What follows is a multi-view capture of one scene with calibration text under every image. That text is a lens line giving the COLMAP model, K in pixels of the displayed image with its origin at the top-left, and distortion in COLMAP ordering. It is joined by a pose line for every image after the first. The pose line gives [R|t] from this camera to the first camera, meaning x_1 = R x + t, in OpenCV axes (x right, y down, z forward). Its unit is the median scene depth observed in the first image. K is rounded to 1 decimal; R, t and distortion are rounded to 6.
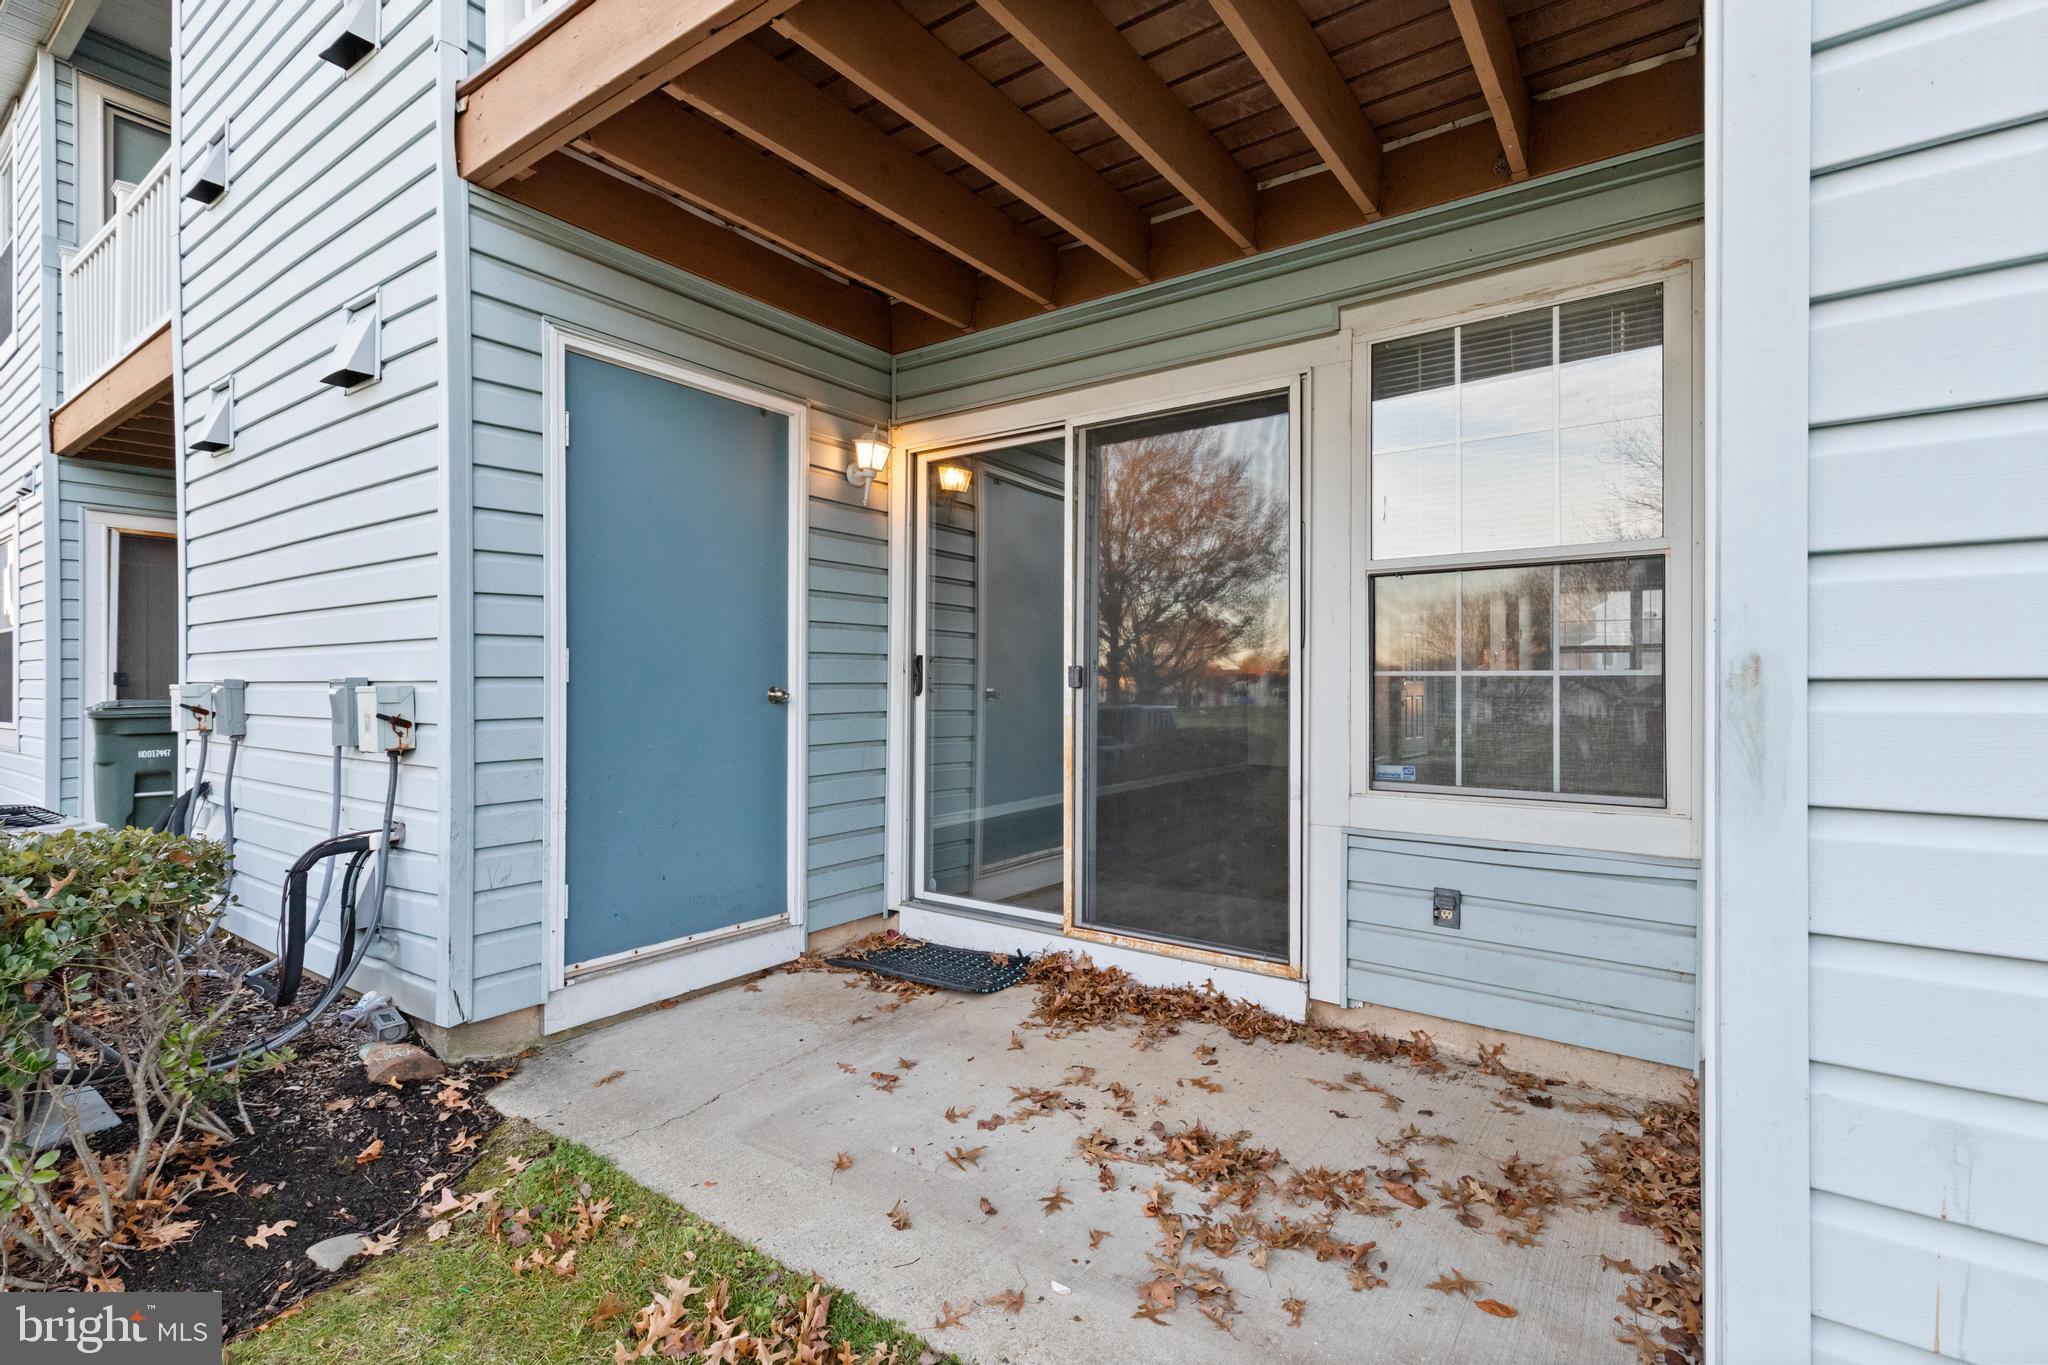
lens RADIAL K [[942.0, 0, 1025.0], [0, 942.0, 681.0], [0, 0, 1]] dist [0.016481, -0.000045]
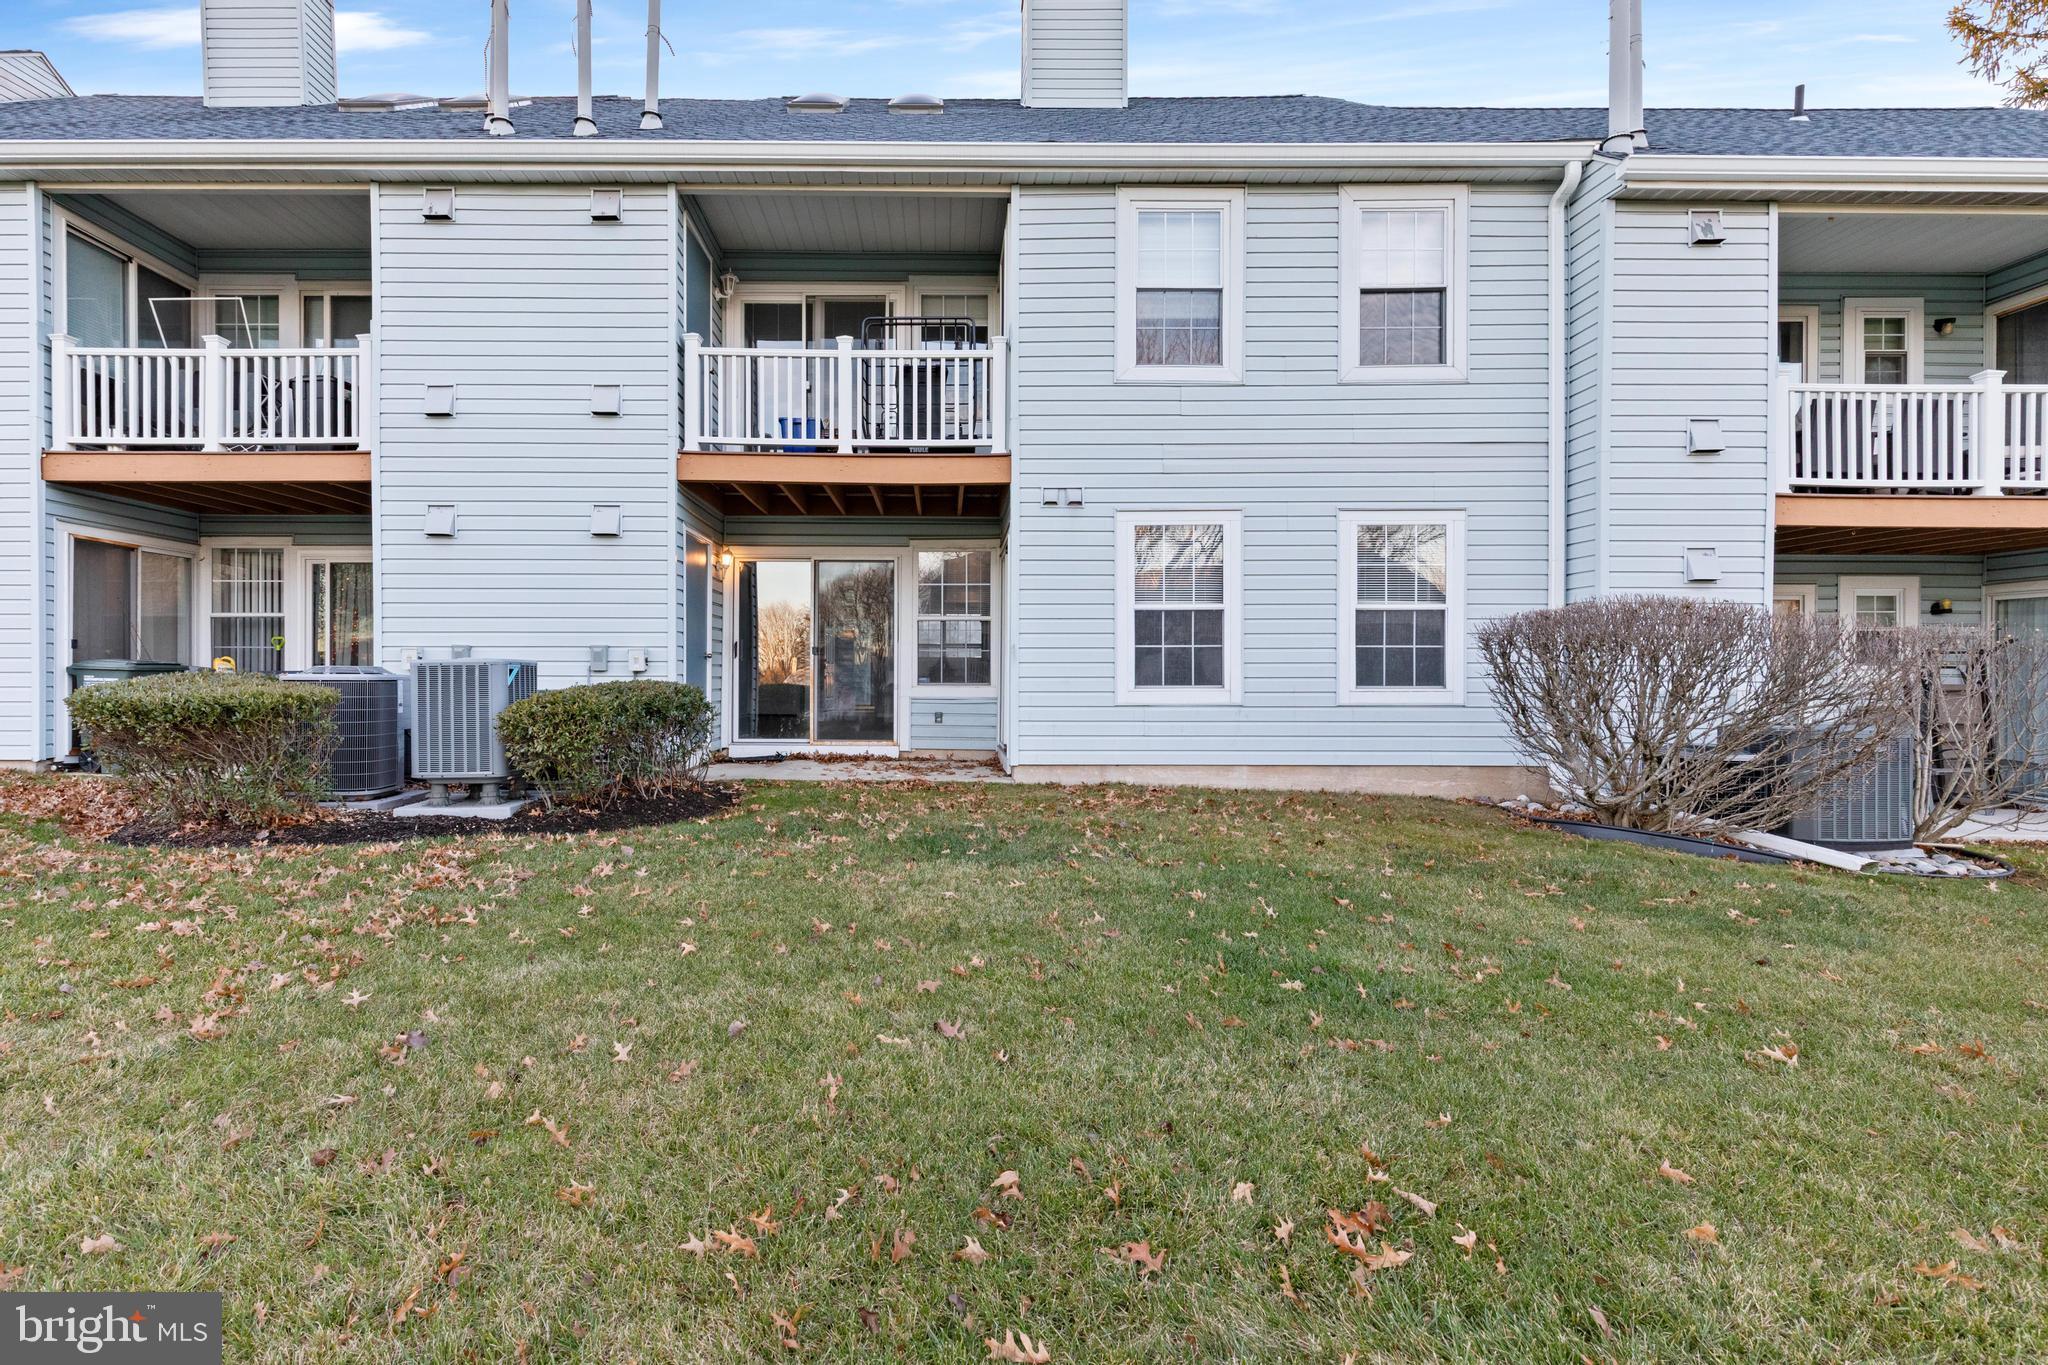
lens RADIAL K [[930.7, 0, 1026.6], [0, 930.7, 665.3], [0, 0, 1]] dist [0.017802, -0.000151]
pose [[0.721823, -0.000525, 0.692077, -1.605167], [-0.006387, 0.999952, 0.007421, 0.014583], [-0.692048, -0.009777, 0.721785, -1.619966]]
